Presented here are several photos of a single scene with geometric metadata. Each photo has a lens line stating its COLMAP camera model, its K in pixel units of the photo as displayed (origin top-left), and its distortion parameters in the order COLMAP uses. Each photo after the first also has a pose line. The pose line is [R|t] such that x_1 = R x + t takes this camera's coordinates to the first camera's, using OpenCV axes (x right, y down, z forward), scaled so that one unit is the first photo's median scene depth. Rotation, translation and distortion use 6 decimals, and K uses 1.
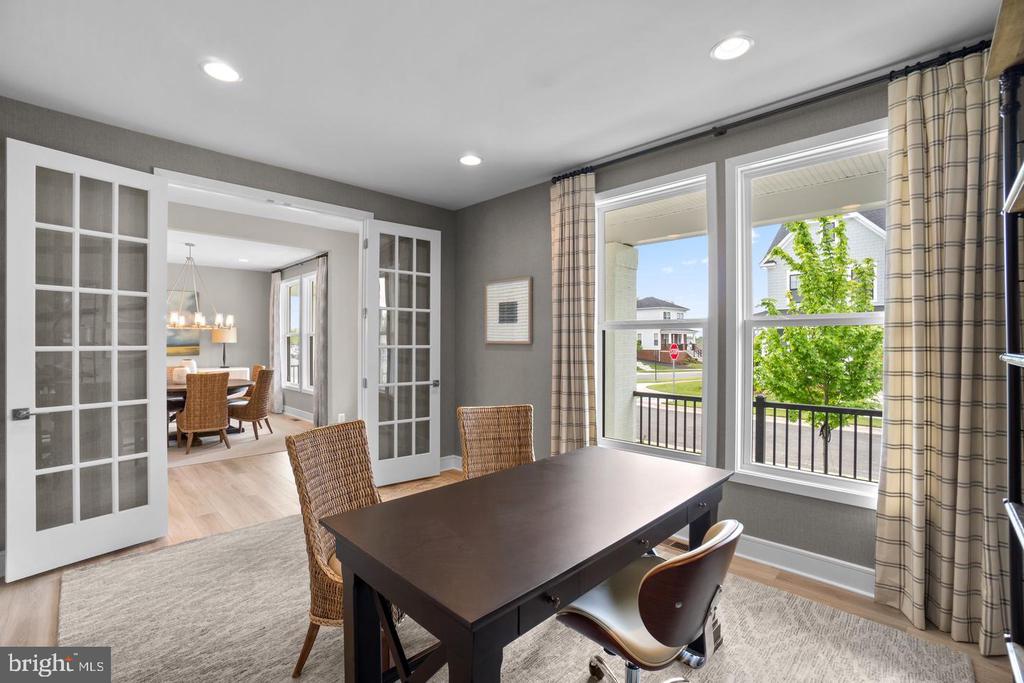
lens RADIAL K [[458.9, 0, 513.3], [0, 458.9, 342.2], [0, 0, 1]] dist [-0.022993, 0.001107]
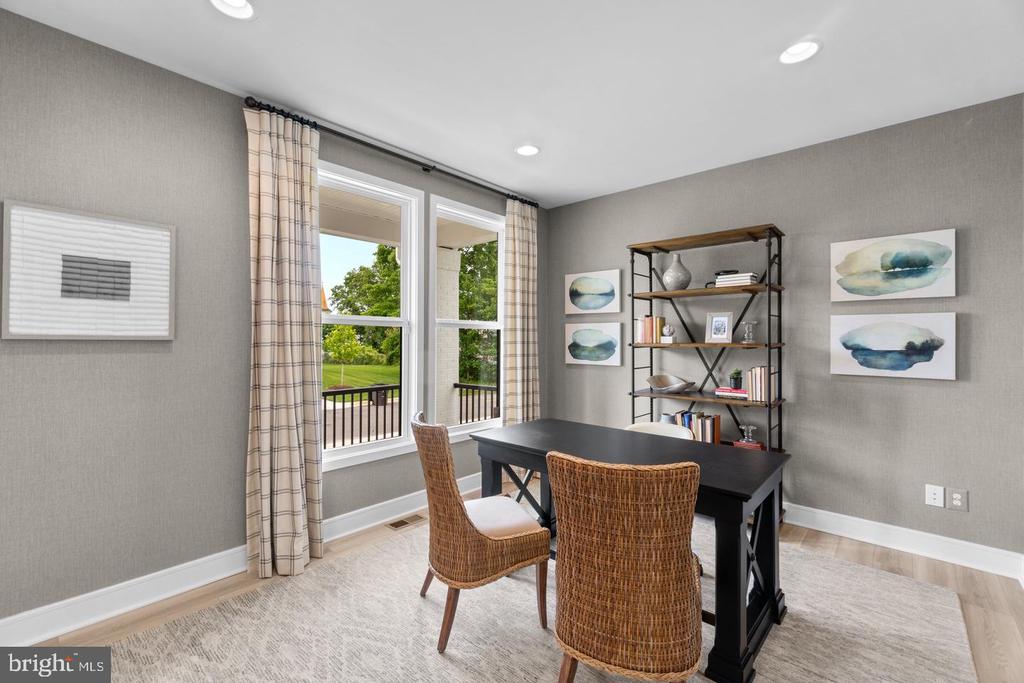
lens RADIAL K [[458.9, 0, 513.2], [0, 458.9, 339.3], [0, 0, 1]] dist [-0.022993, 0.001107]
pose [[-0.076174, -0.000596, 0.997094, -0.655662], [-0.003584, 0.999994, 0.000324, 0.000882], [-0.997088, -0.003549, -0.076175, 0.697843]]
